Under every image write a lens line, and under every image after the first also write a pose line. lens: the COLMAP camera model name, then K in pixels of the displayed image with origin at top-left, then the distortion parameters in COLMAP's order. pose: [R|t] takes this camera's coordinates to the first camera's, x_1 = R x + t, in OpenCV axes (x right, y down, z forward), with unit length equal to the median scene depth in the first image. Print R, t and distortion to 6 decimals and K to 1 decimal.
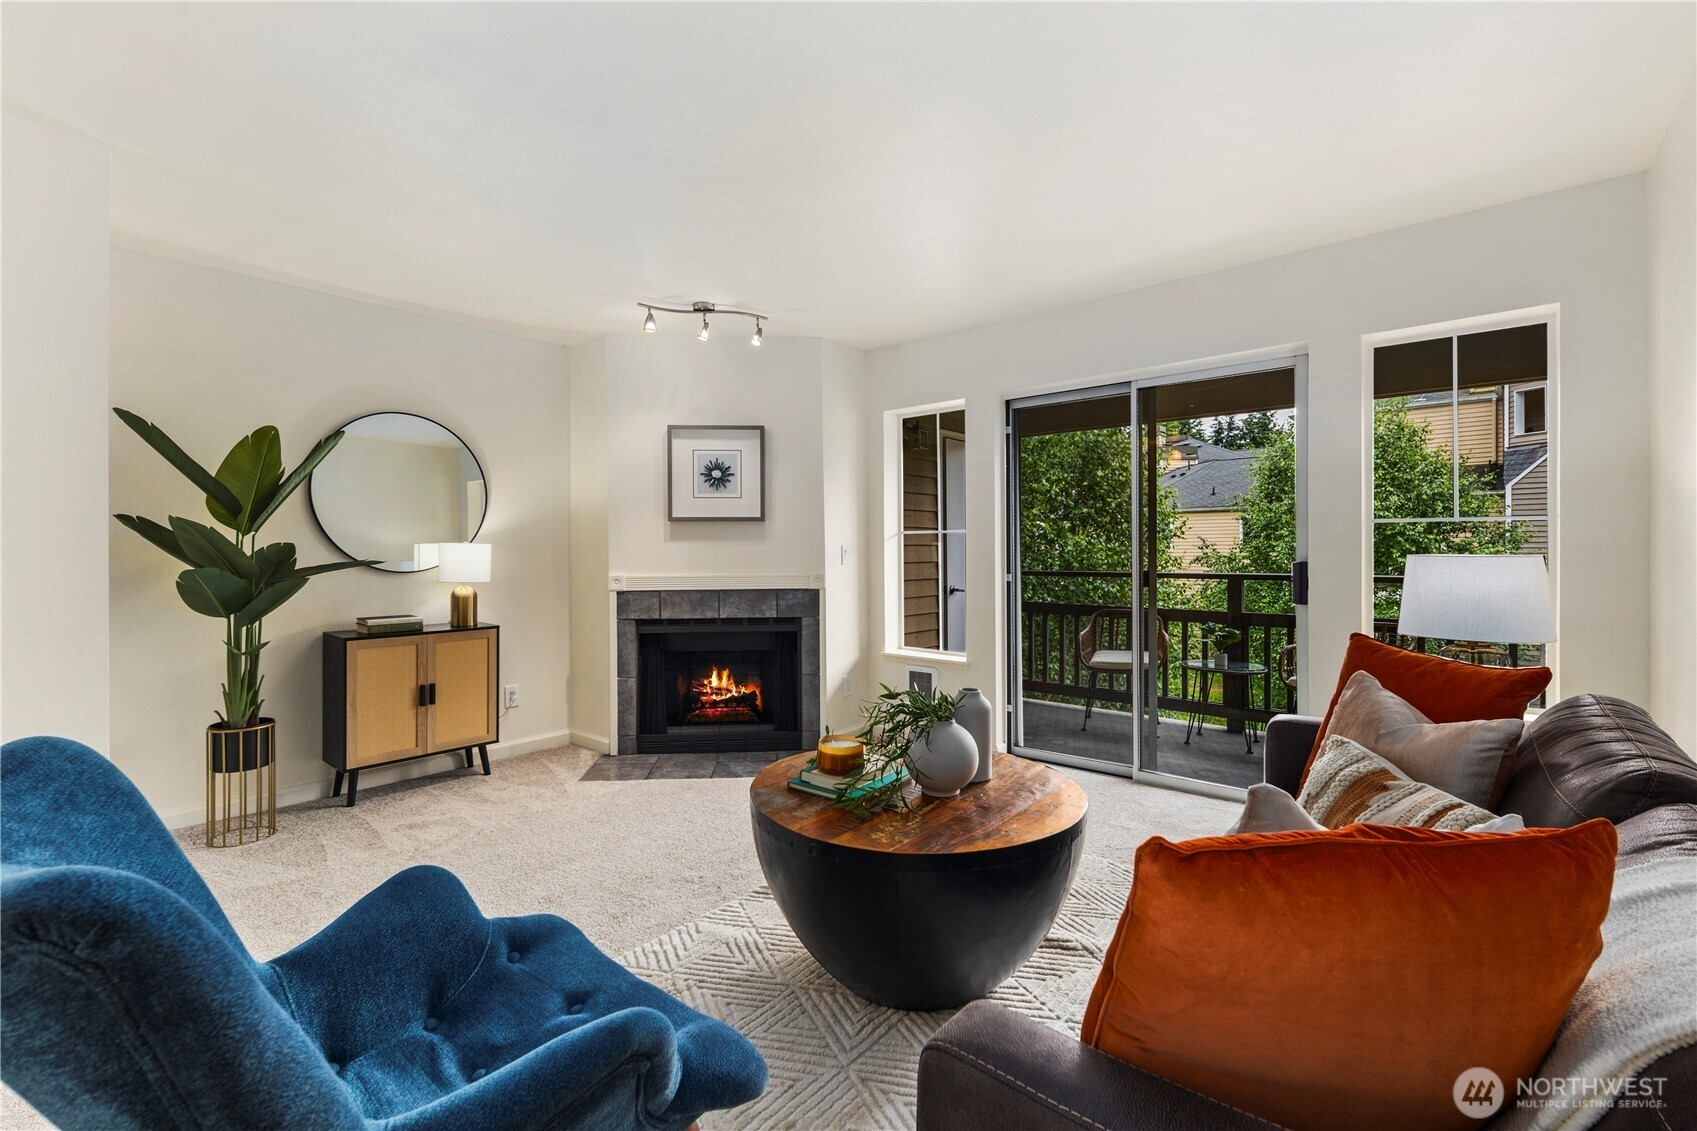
lens RADIAL K [[749.1, 0, 842.0], [0, 749.1, 557.3], [0, 0, 1]] dist [0.001335, 0.000157]
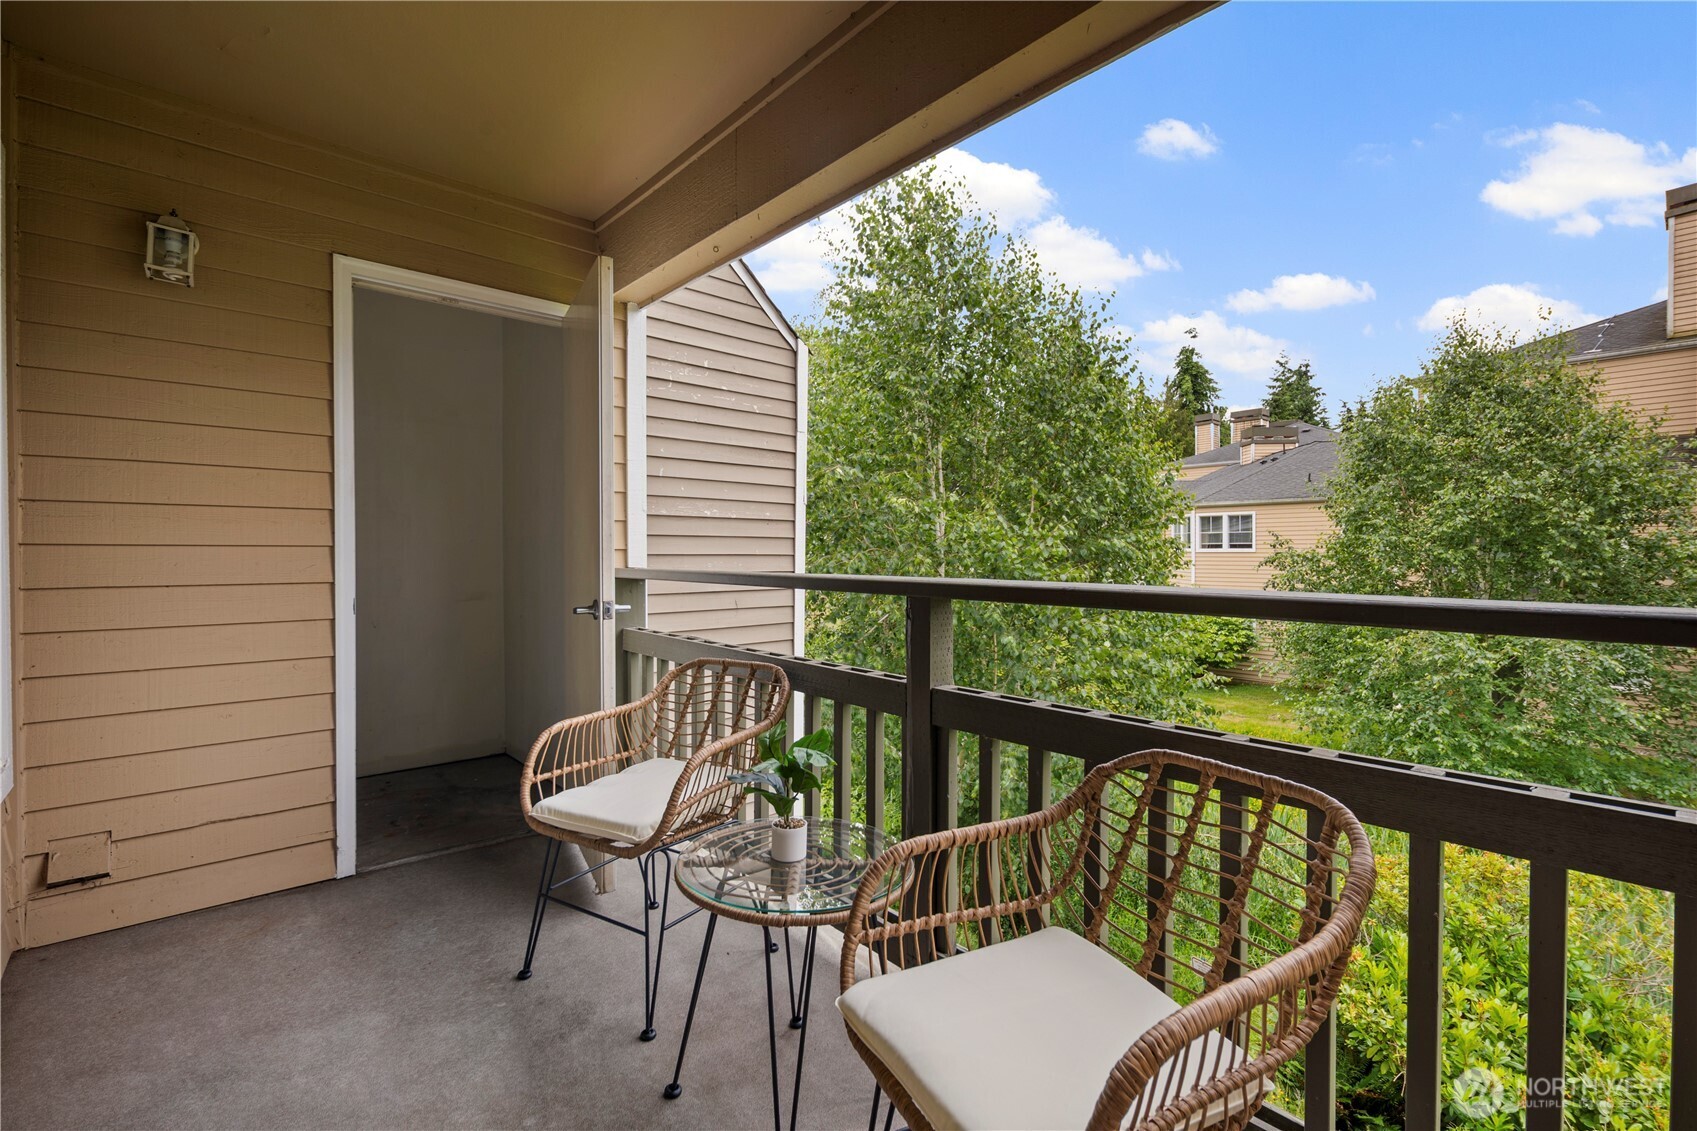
lens RADIAL K [[749.1, 0, 842.0], [0, 749.1, 557.3], [0, 0, 1]] dist [0.001335, 0.000157]
pose [[0.990986, 0.007198, -0.133770, 0.592065], [-0.007048, 0.999974, 0.001590, 0.010947], [0.133778, -0.000633, 0.991011, 0.707077]]
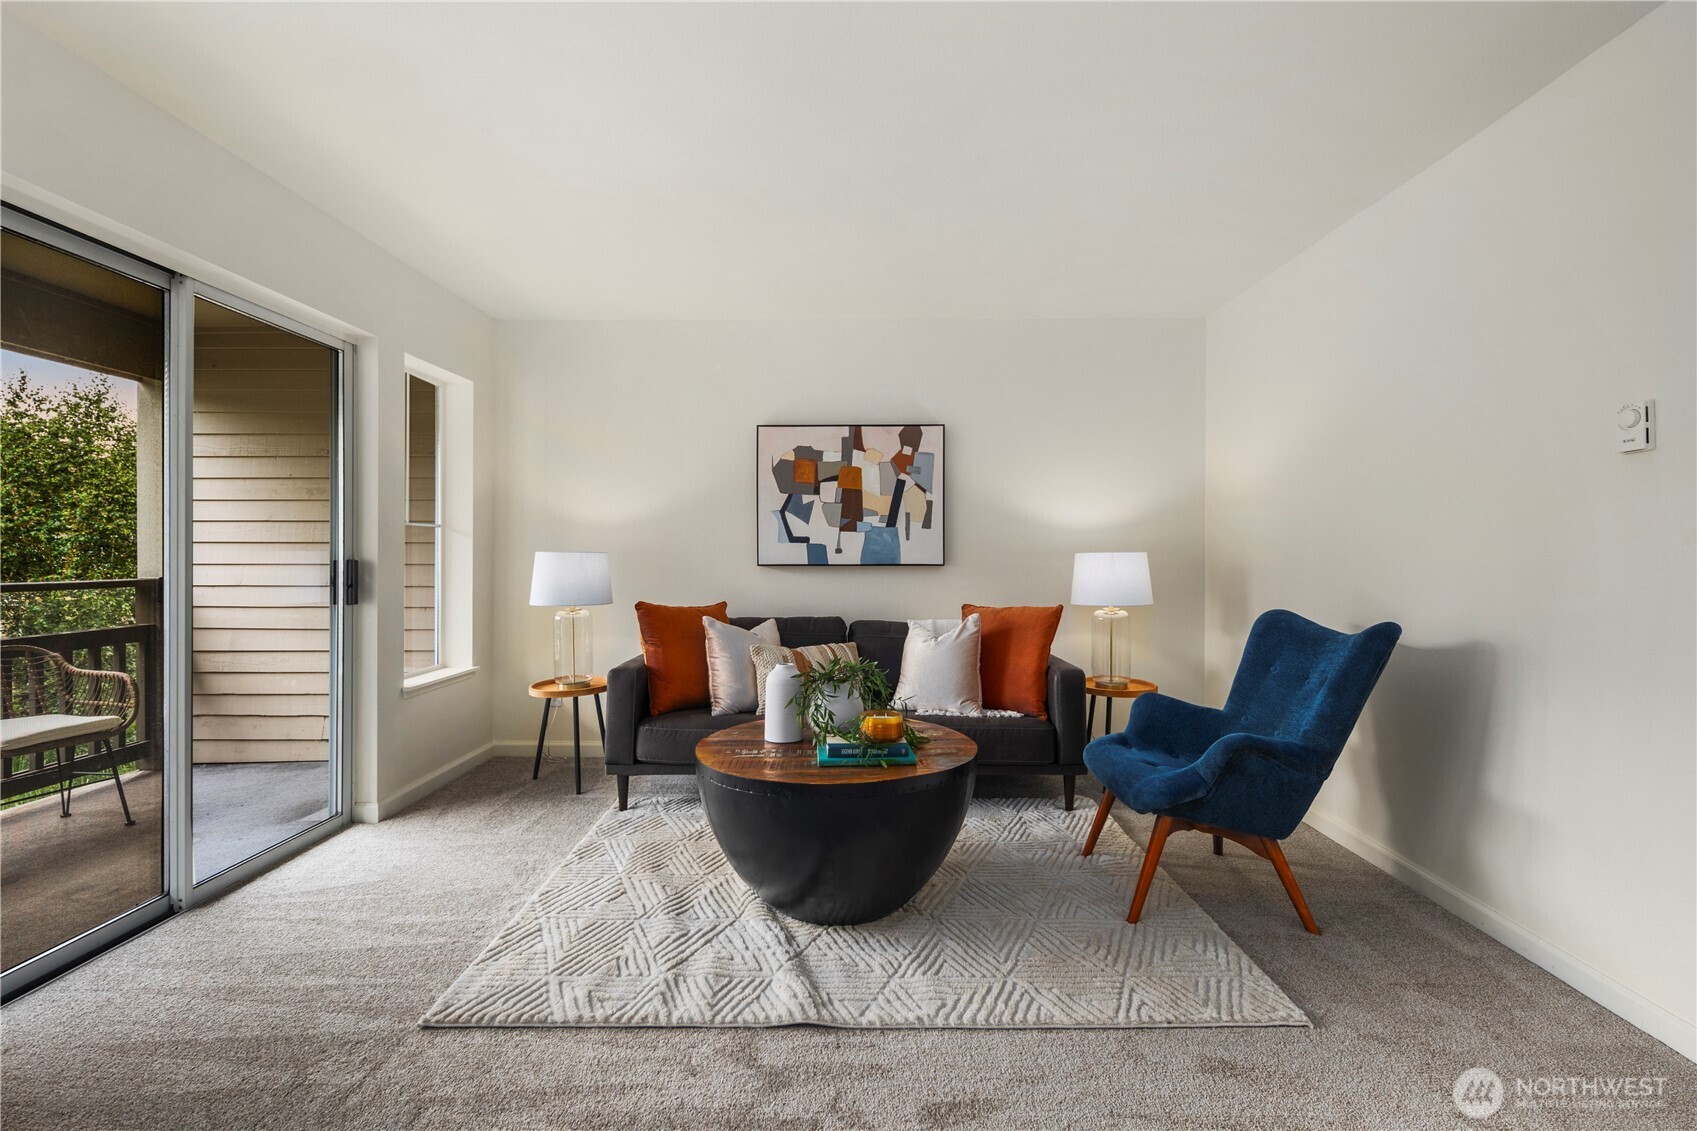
lens RADIAL K [[758.4, 0, 846.7], [0, 758.4, 556.3], [0, 0, 1]] dist [0.002284, -0.000234]
pose [[-0.639226, 0.003176, 0.769013, -0.387828], [0.007555, 0.999969, 0.002151, 0.002268], [-0.768982, 0.007185, -0.639230, 0.830207]]
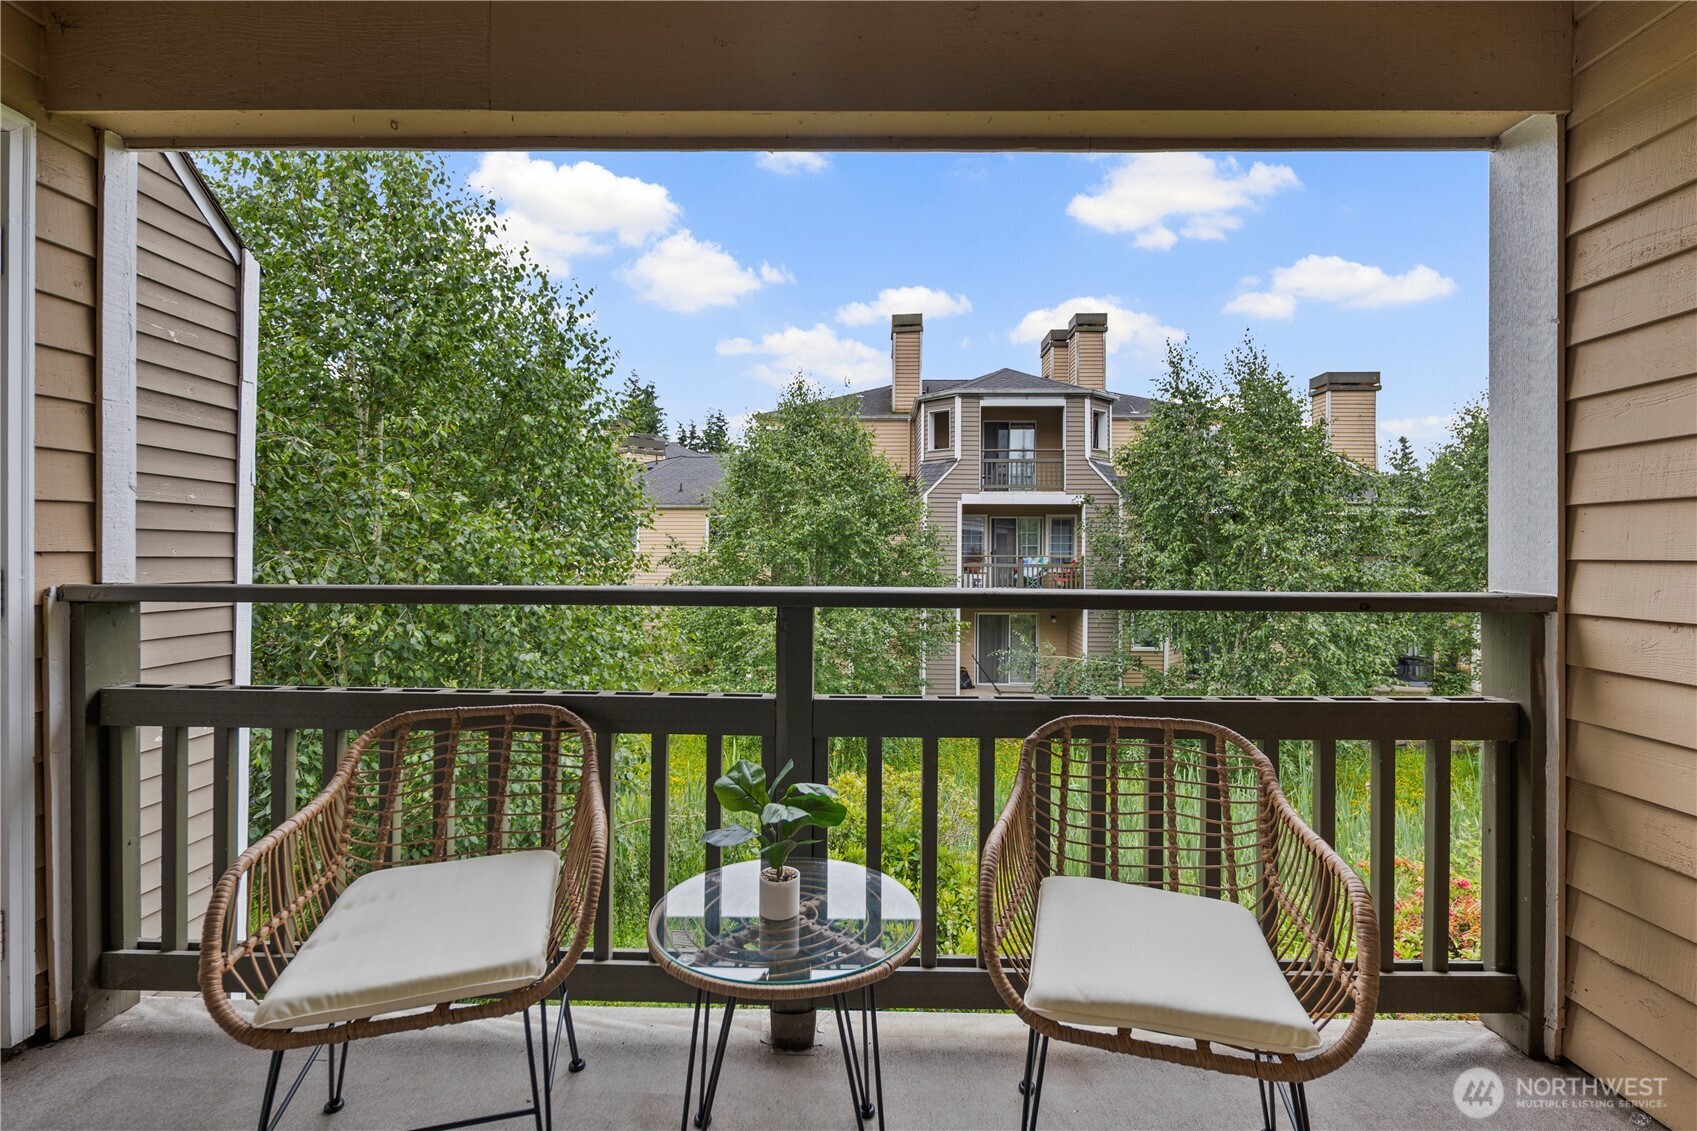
lens RADIAL K [[758.4, 0, 846.7], [0, 758.4, 556.3], [0, 0, 1]] dist [0.002284, -0.000234]
pose [[0.777051, 0.007322, 0.629395, 0.359292], [-0.005682, 0.999973, -0.004619, 0.008302], [-0.629412, 0.000013, 0.777072, 0.793851]]
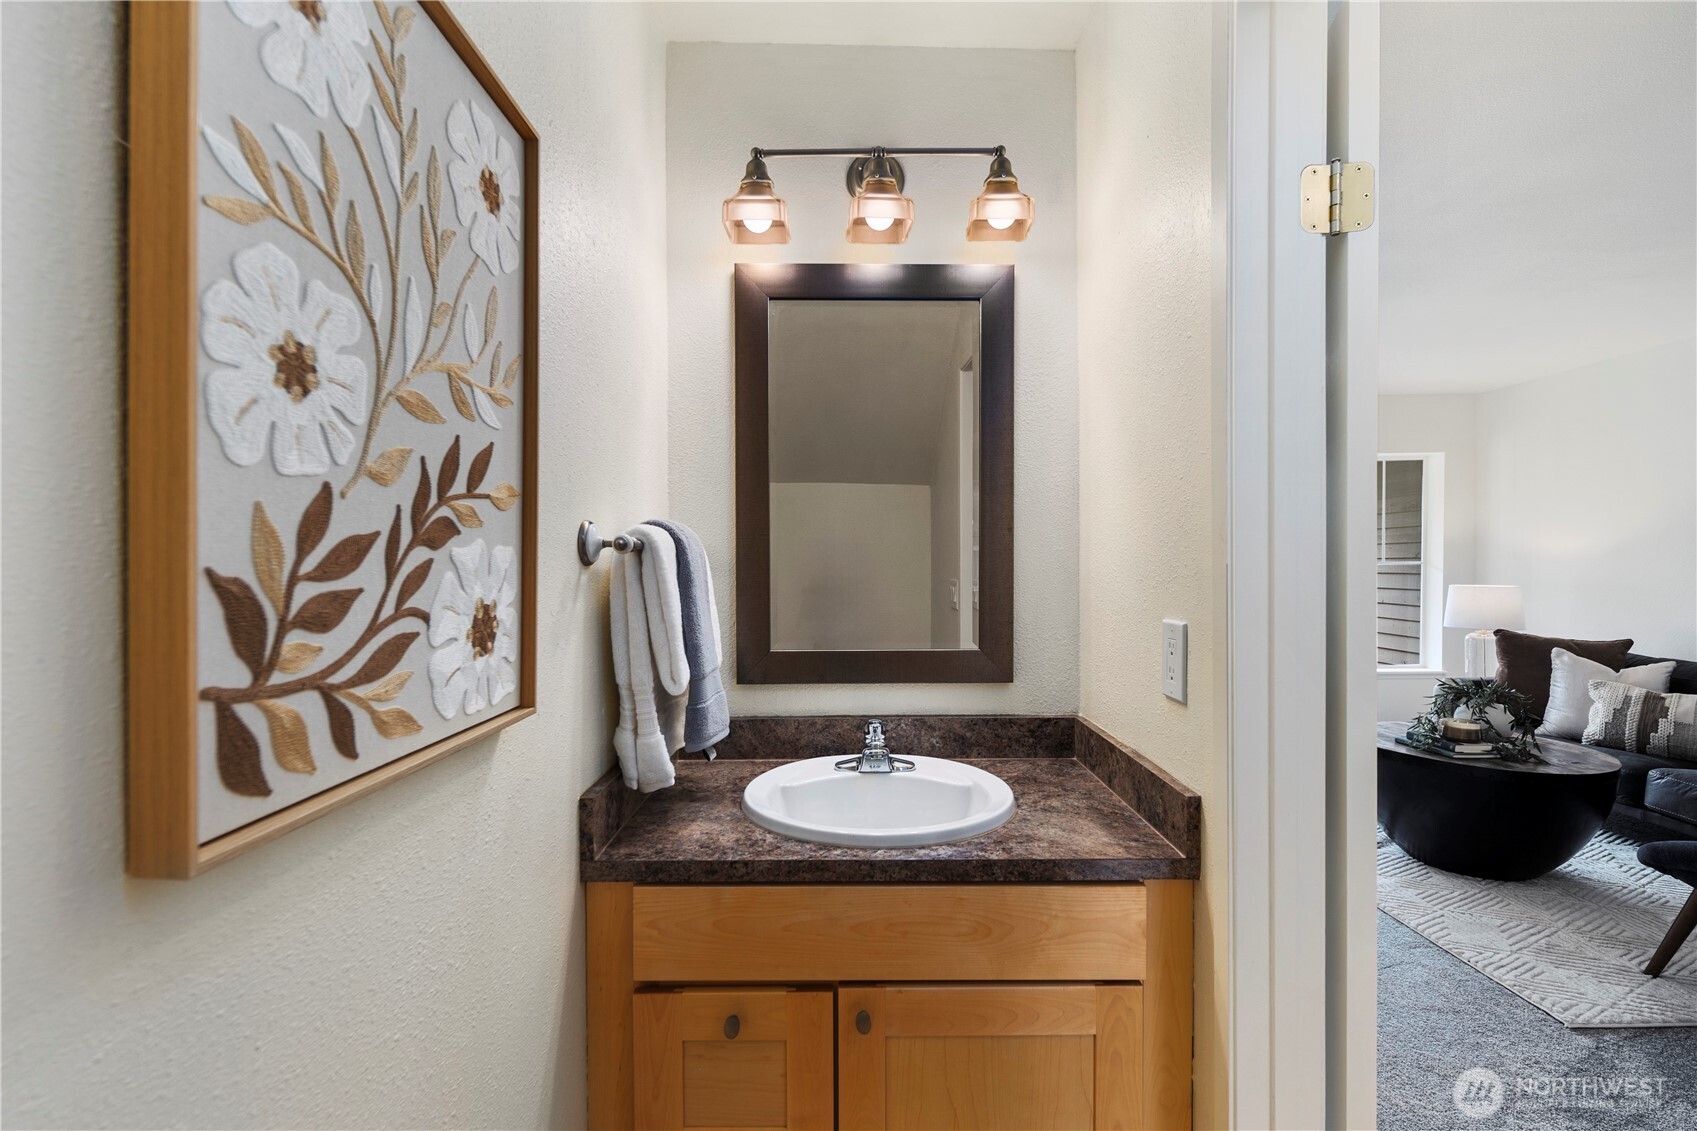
lens RADIAL K [[749.4, 0, 849.3], [0, 749.4, 565.9], [0, 0, 1]] dist [-0.001356, -0.000509]
pose [[0.772291, 0.003247, 0.635261, -0.852685], [0.000928, 0.999980, -0.006239, -0.023664], [-0.635268, 0.005408, 0.772273, 0.306228]]
